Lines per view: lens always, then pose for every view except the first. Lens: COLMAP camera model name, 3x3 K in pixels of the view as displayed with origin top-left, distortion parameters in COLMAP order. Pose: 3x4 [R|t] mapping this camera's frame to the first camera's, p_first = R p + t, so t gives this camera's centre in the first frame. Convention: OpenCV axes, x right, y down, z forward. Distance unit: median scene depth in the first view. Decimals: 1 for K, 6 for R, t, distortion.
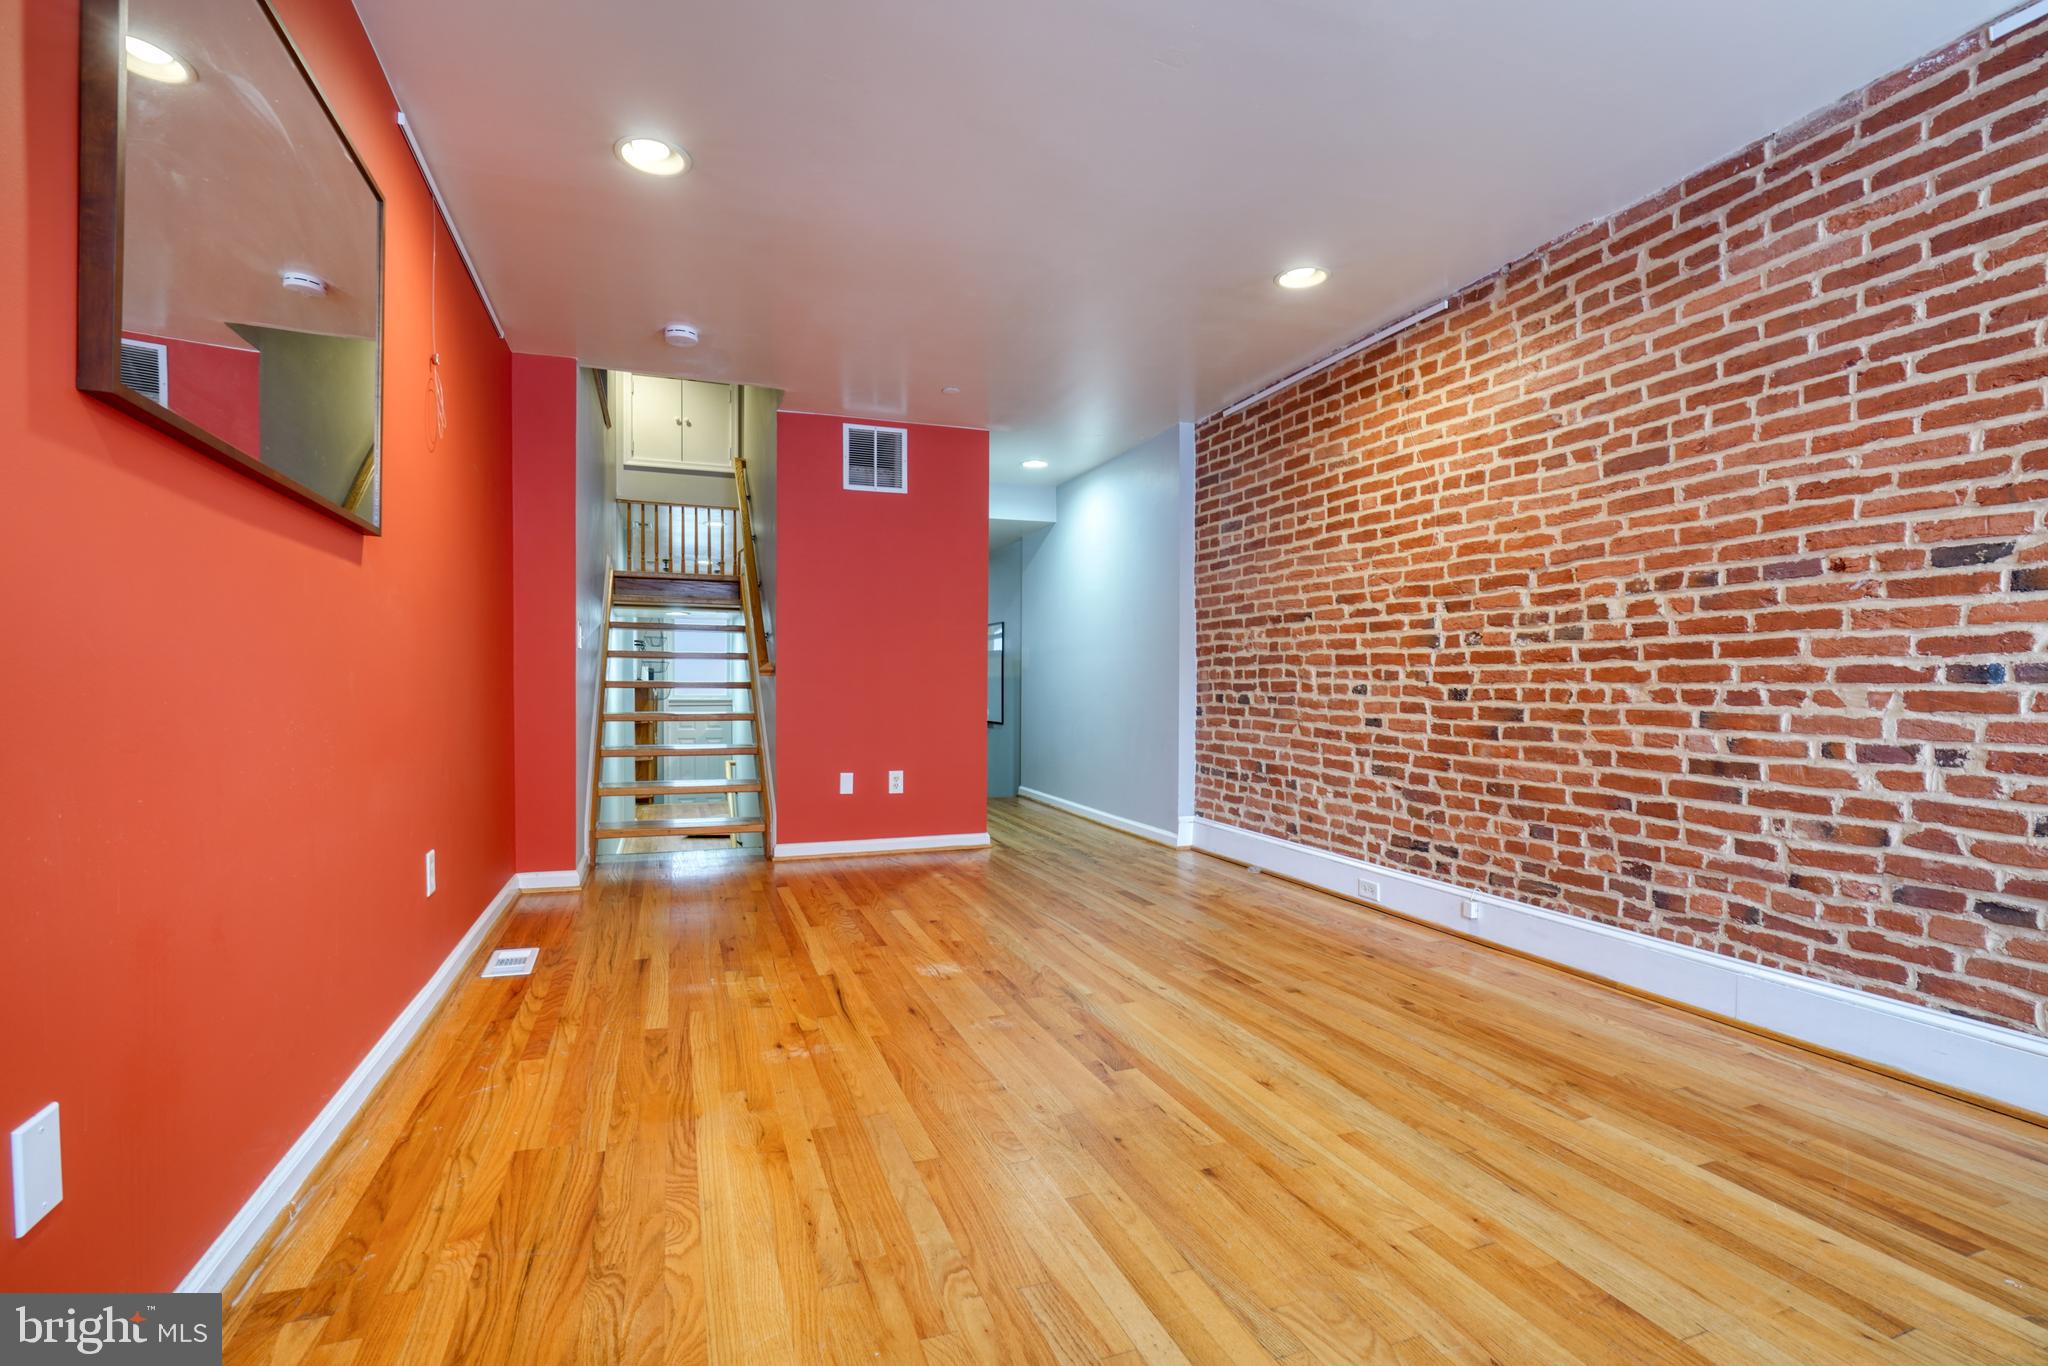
lens RADIAL K [[916.5, 0, 1009.9], [0, 916.5, 677.4], [0, 0, 1]] dist [-0.017554, 0.007557]
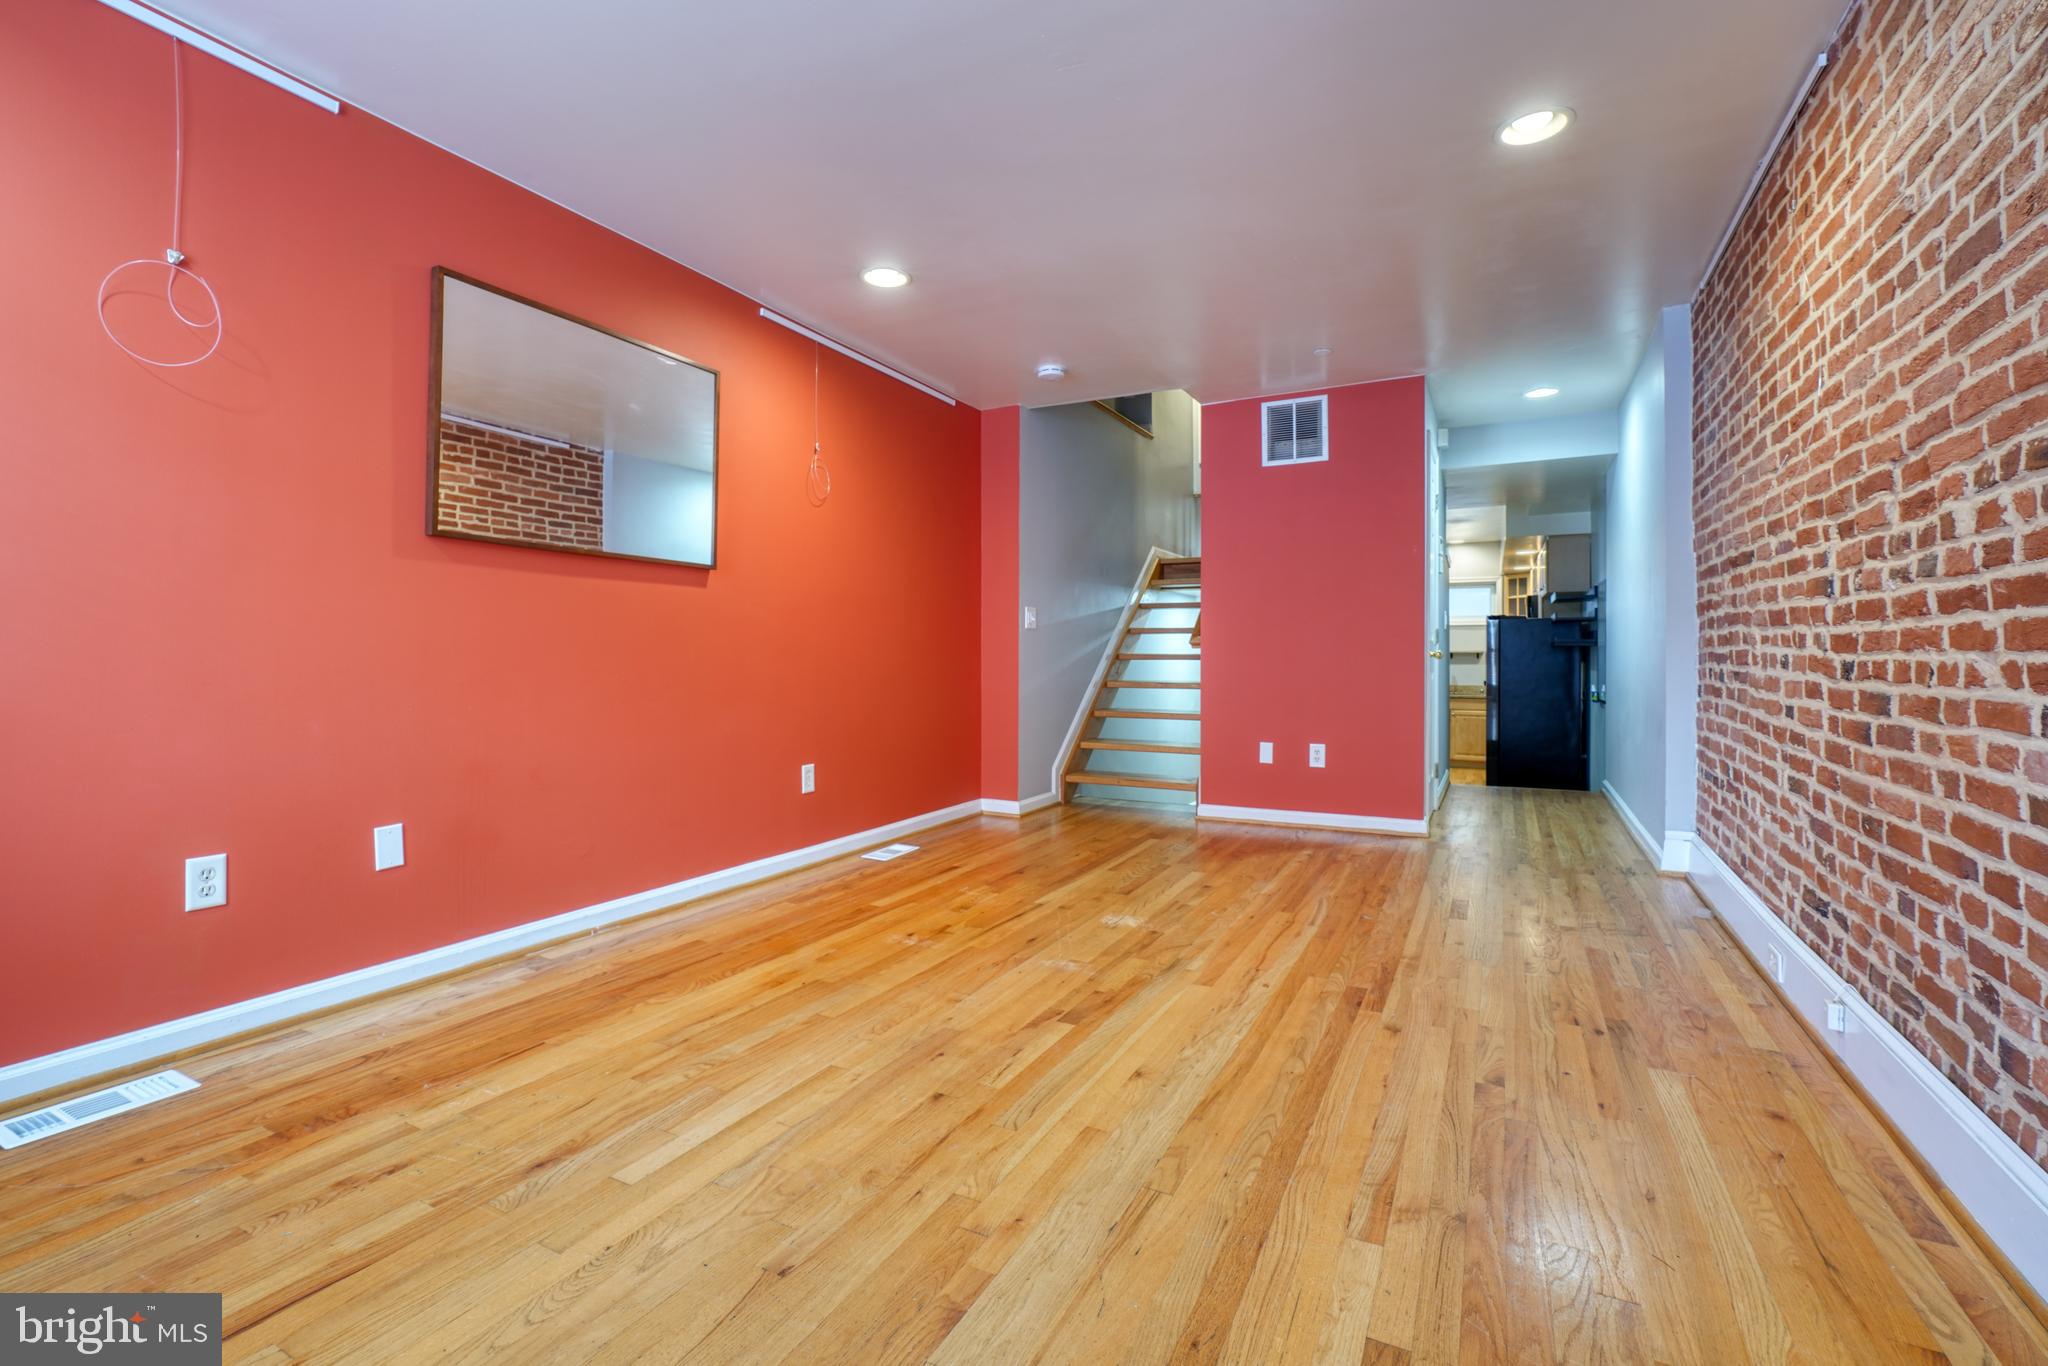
lens RADIAL K [[914.5, 0, 1034.7], [0, 914.5, 631.9], [0, 0, 1]] dist [-0.014208, 0.007198]
pose [[0.676358, -0.021929, -0.736247, 0.660838], [0.008651, 0.999724, -0.021828, 0.001254], [0.736523, 0.008394, 0.676361, 0.193375]]
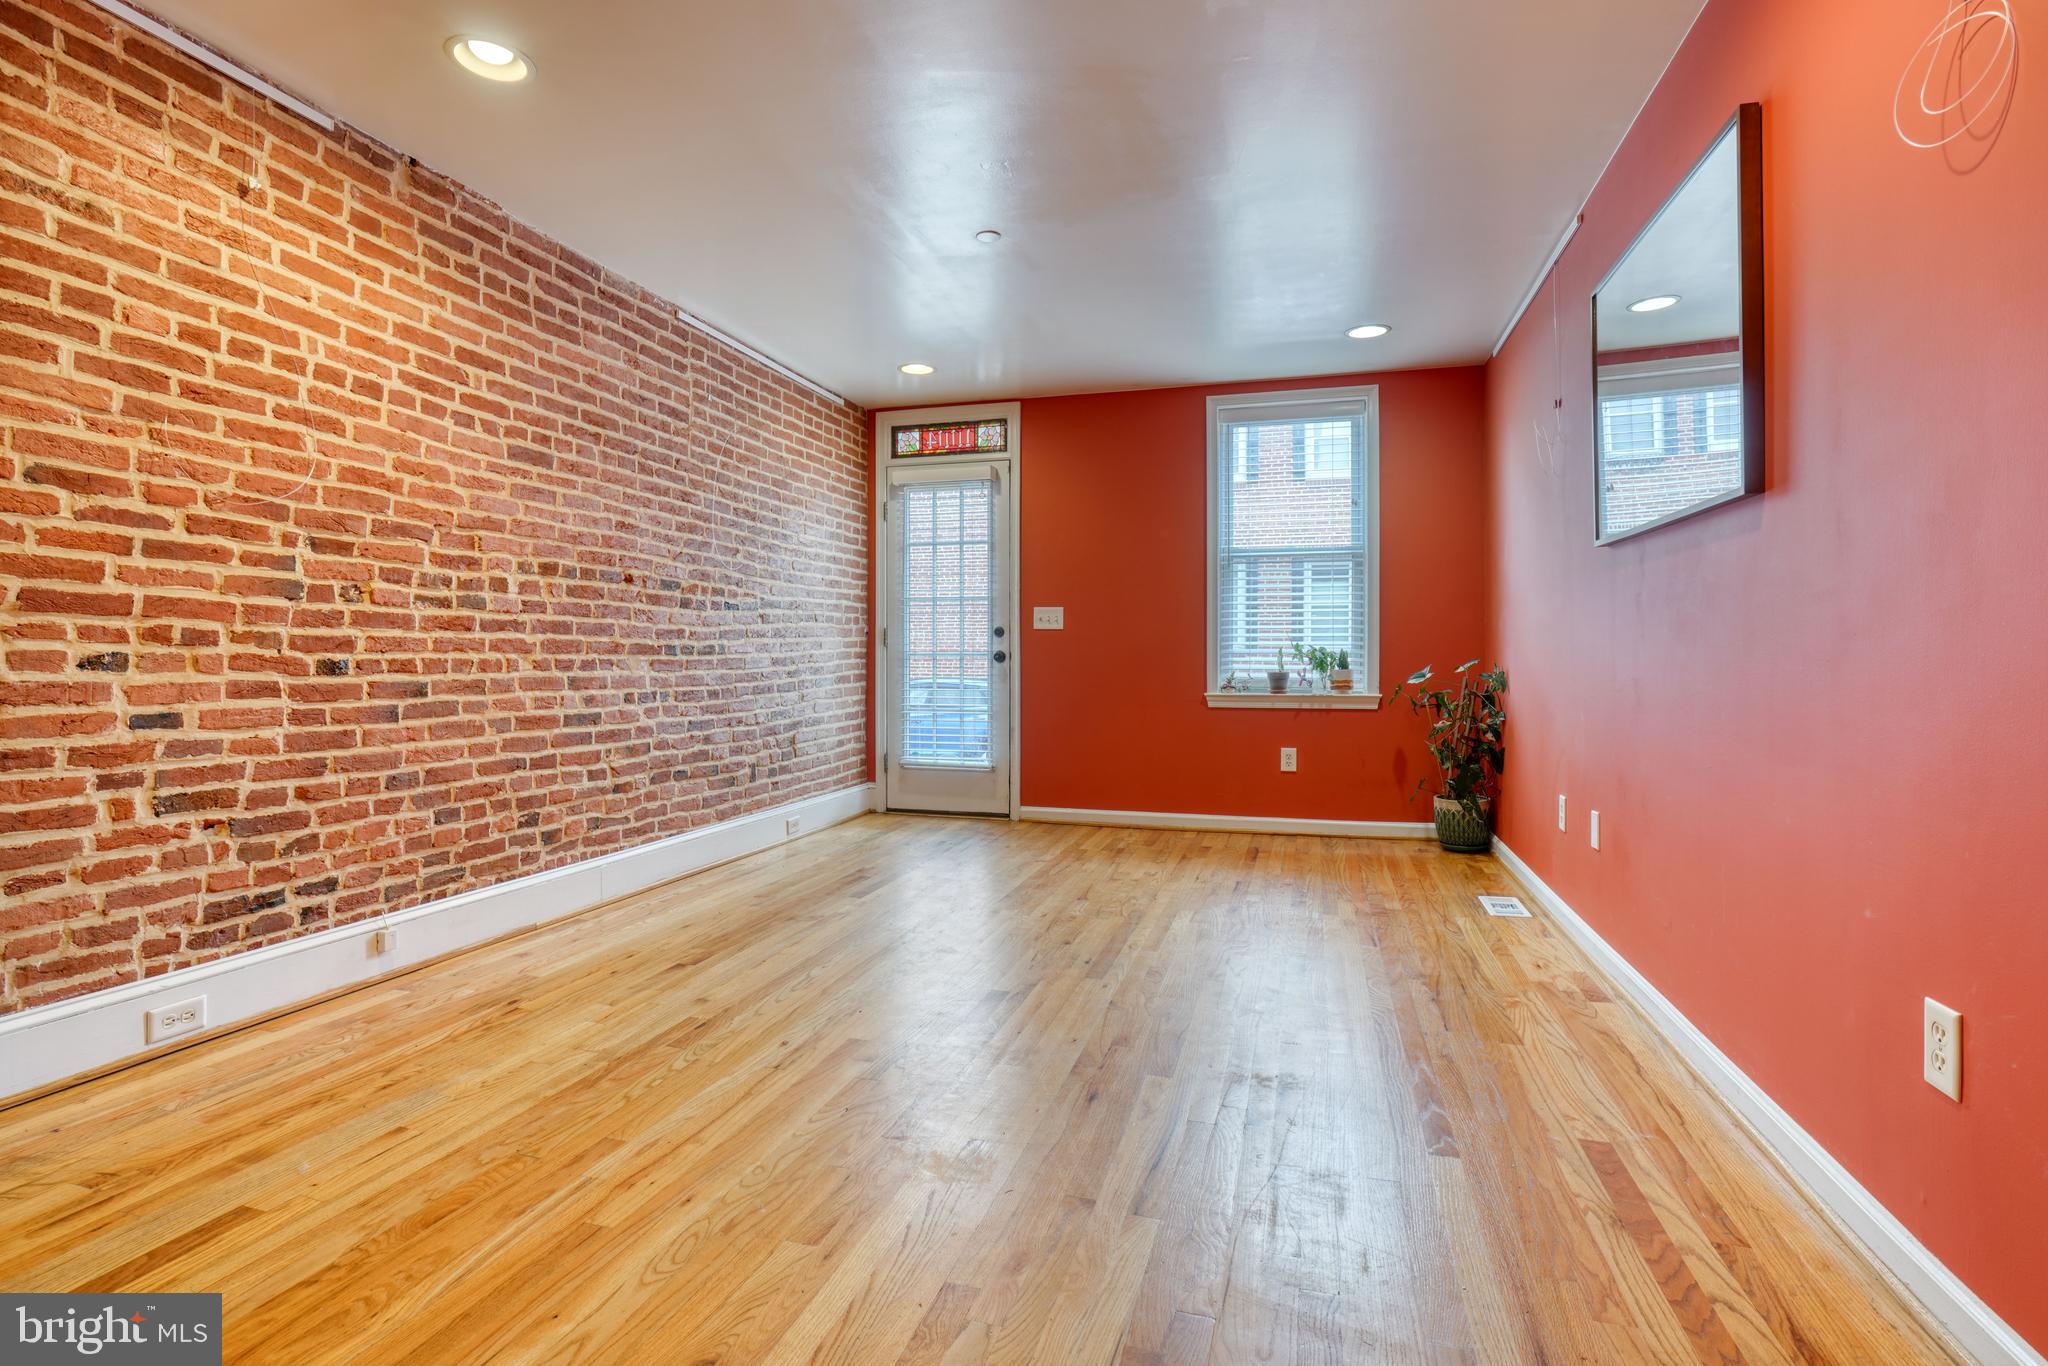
lens RADIAL K [[959.8, 0, 1013.2], [0, 959.8, 624.7], [0, 0, 1]] dist [-0.003589, -0.000398]
pose [[-0.793670, 0.014261, 0.608182, -0.473903], [-0.012747, 0.999116, -0.040064, 0.009769], [-0.608215, -0.039550, -0.792786, 1.475478]]
